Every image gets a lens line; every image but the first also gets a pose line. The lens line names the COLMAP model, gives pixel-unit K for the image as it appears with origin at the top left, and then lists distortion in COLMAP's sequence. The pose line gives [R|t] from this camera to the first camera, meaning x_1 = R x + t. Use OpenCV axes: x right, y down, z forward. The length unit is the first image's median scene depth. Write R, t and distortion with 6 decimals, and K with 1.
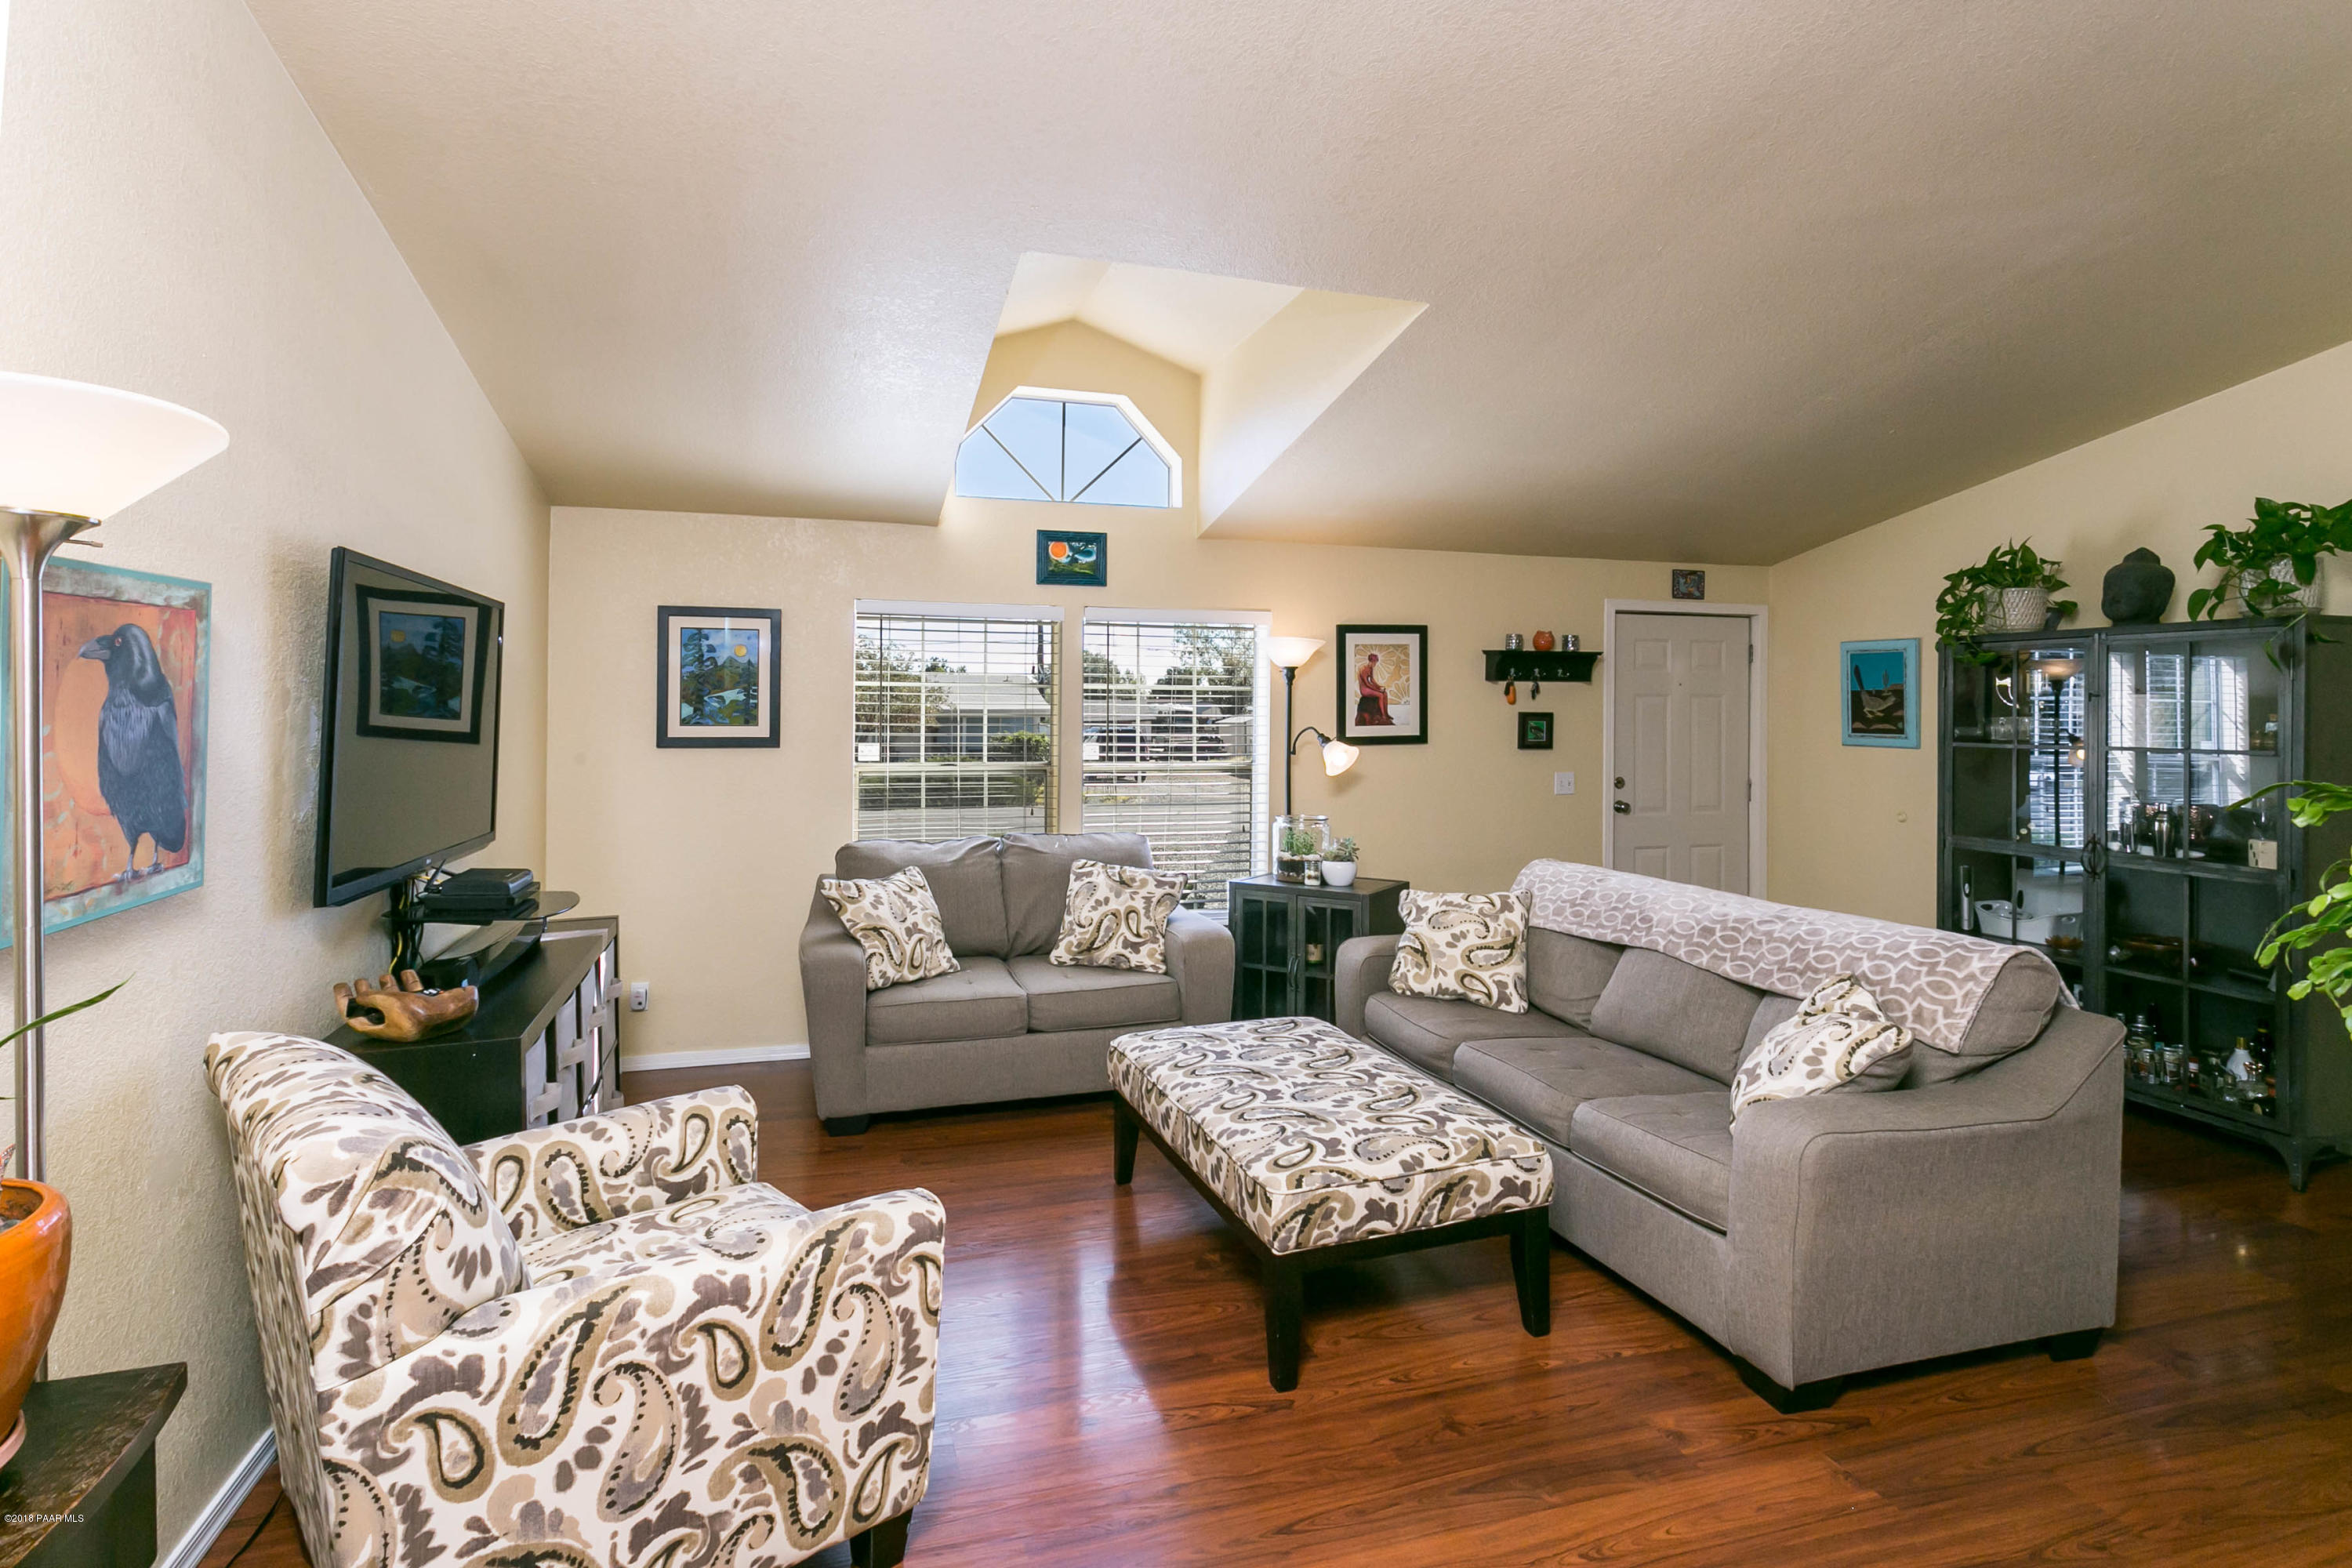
lens RADIAL K [[1111.2, 0, 1202.8], [0, 1111.2, 714.0], [0, 0, 1]] dist [0.011239, -0.000427]
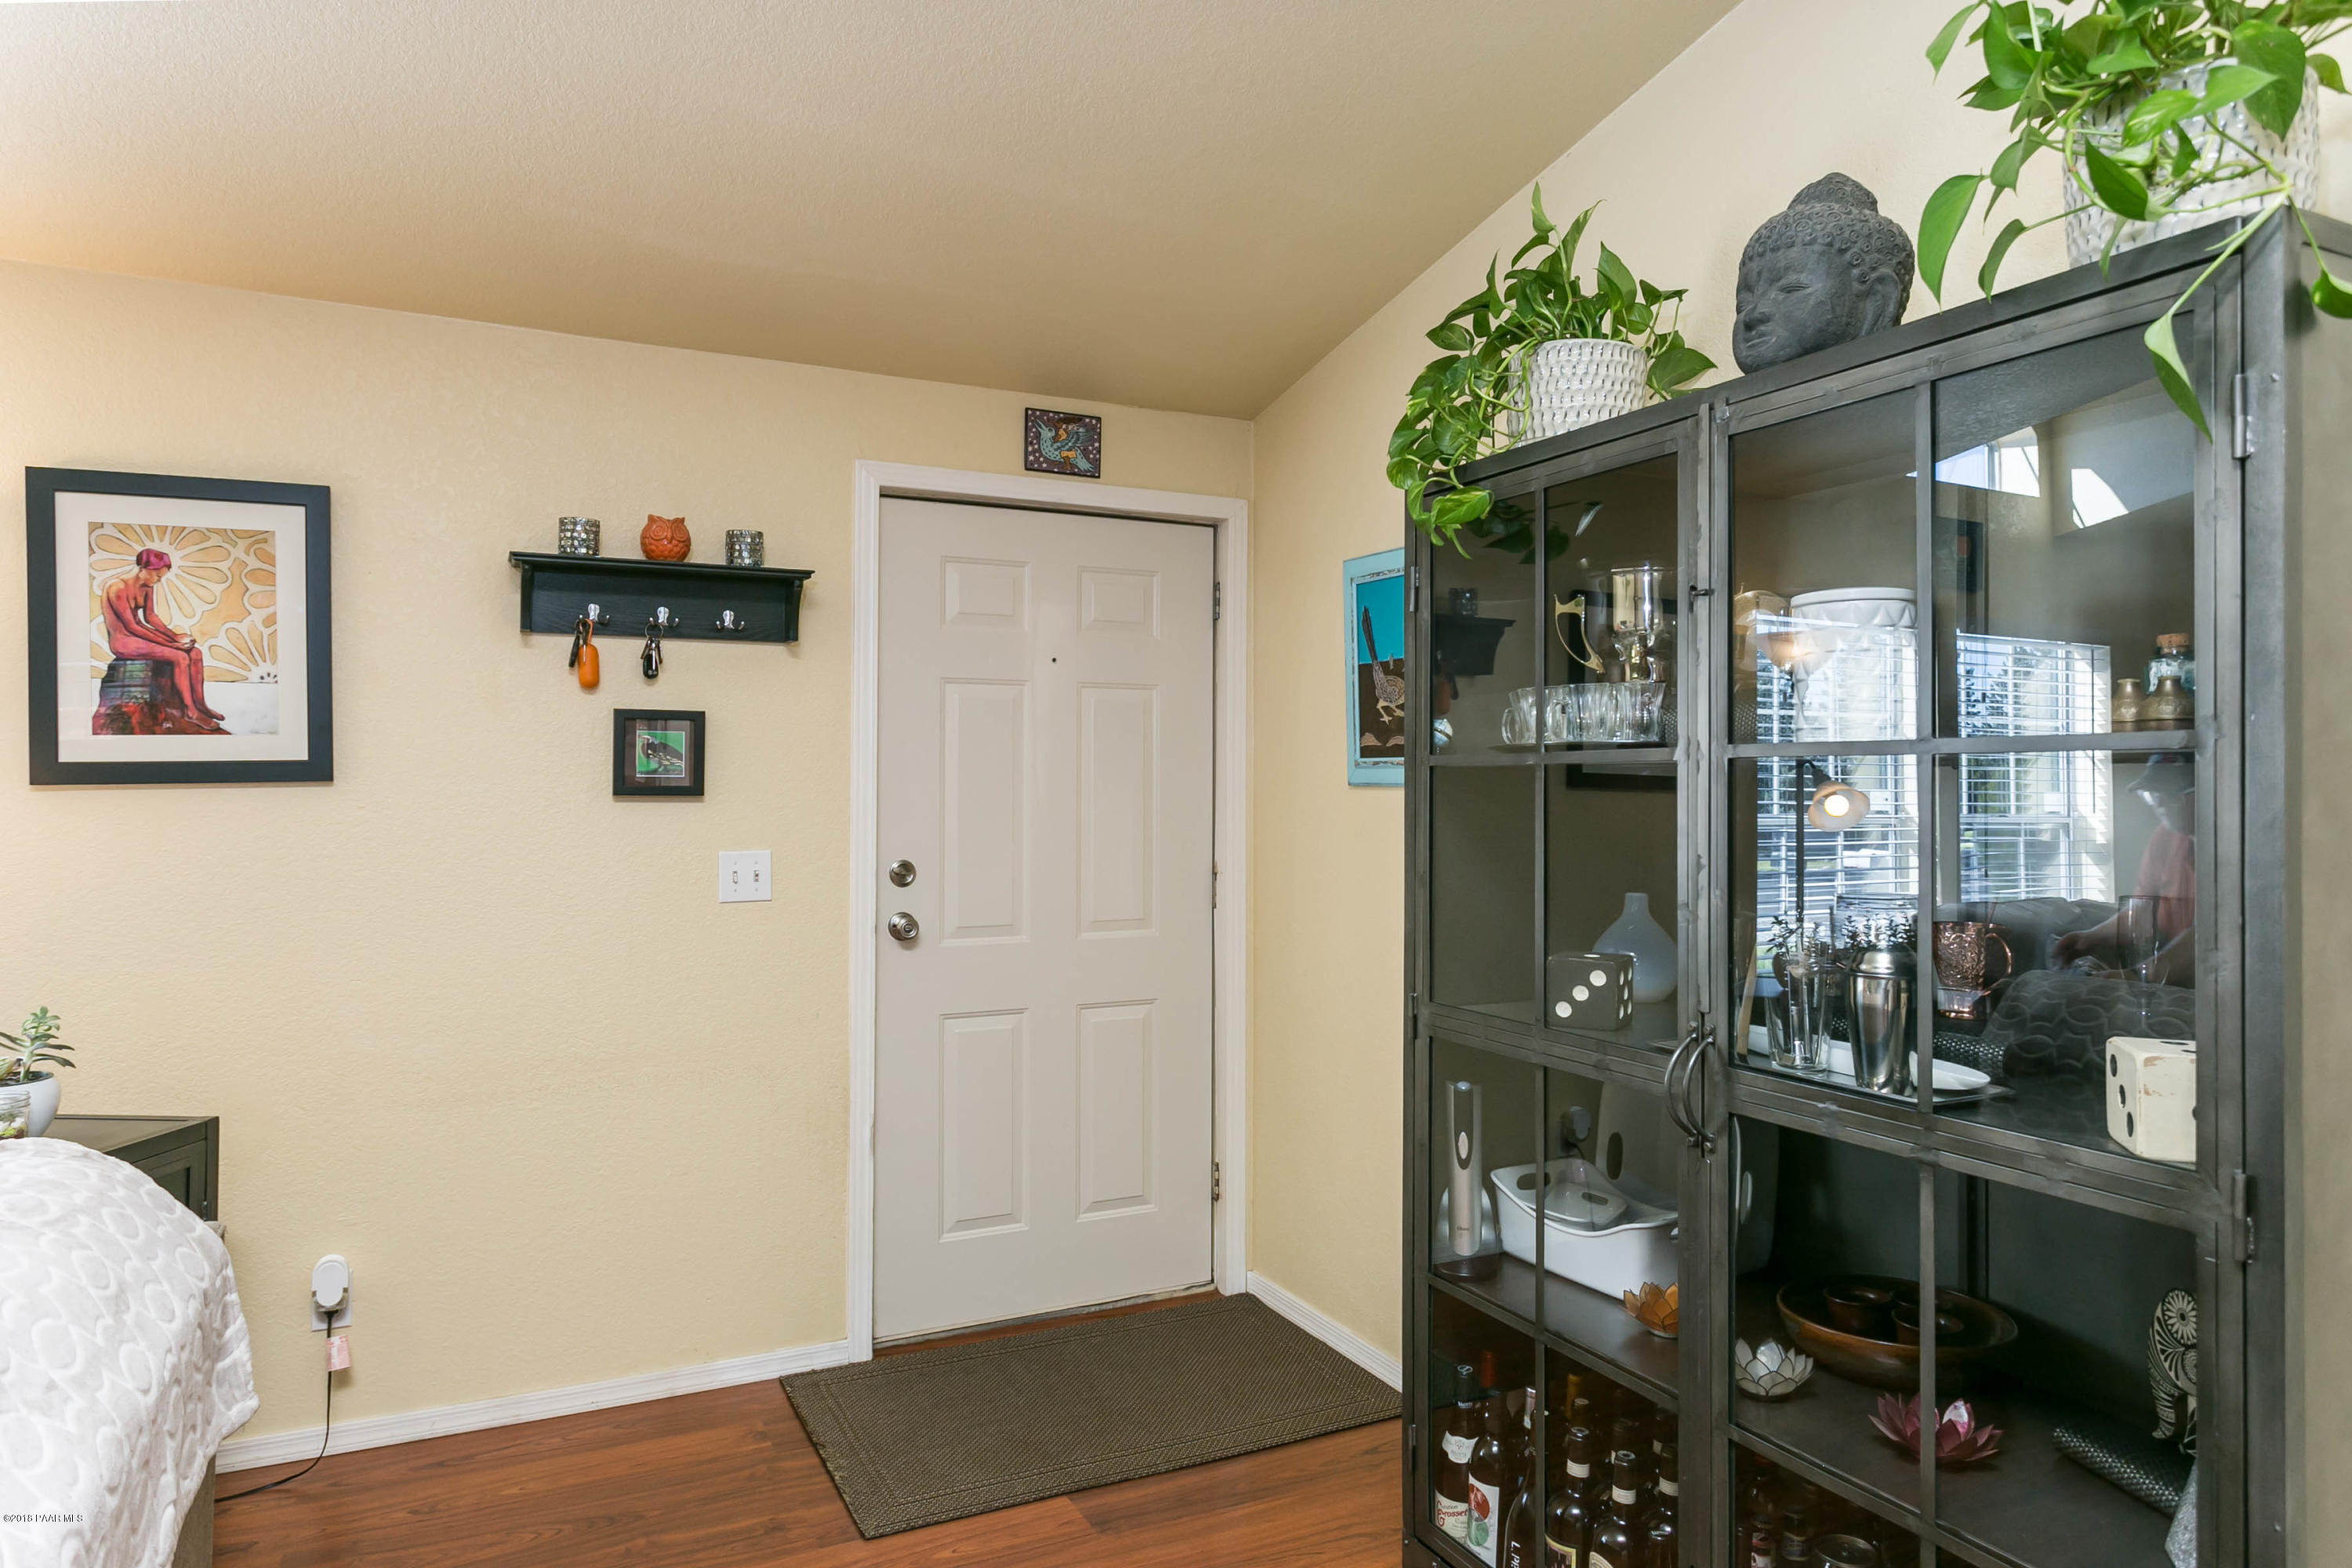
lens RADIAL K [[1444.5, 0, 1170.5], [0, 1444.5, 773.2], [0, 0, 1]] dist [0.005040, 0.001346]
pose [[0.985653, -0.001110, 0.168782, 0.401621], [0.003313, 0.999913, -0.012772, 0.030103], [-0.168753, 0.013148, 0.985571, 0.427388]]
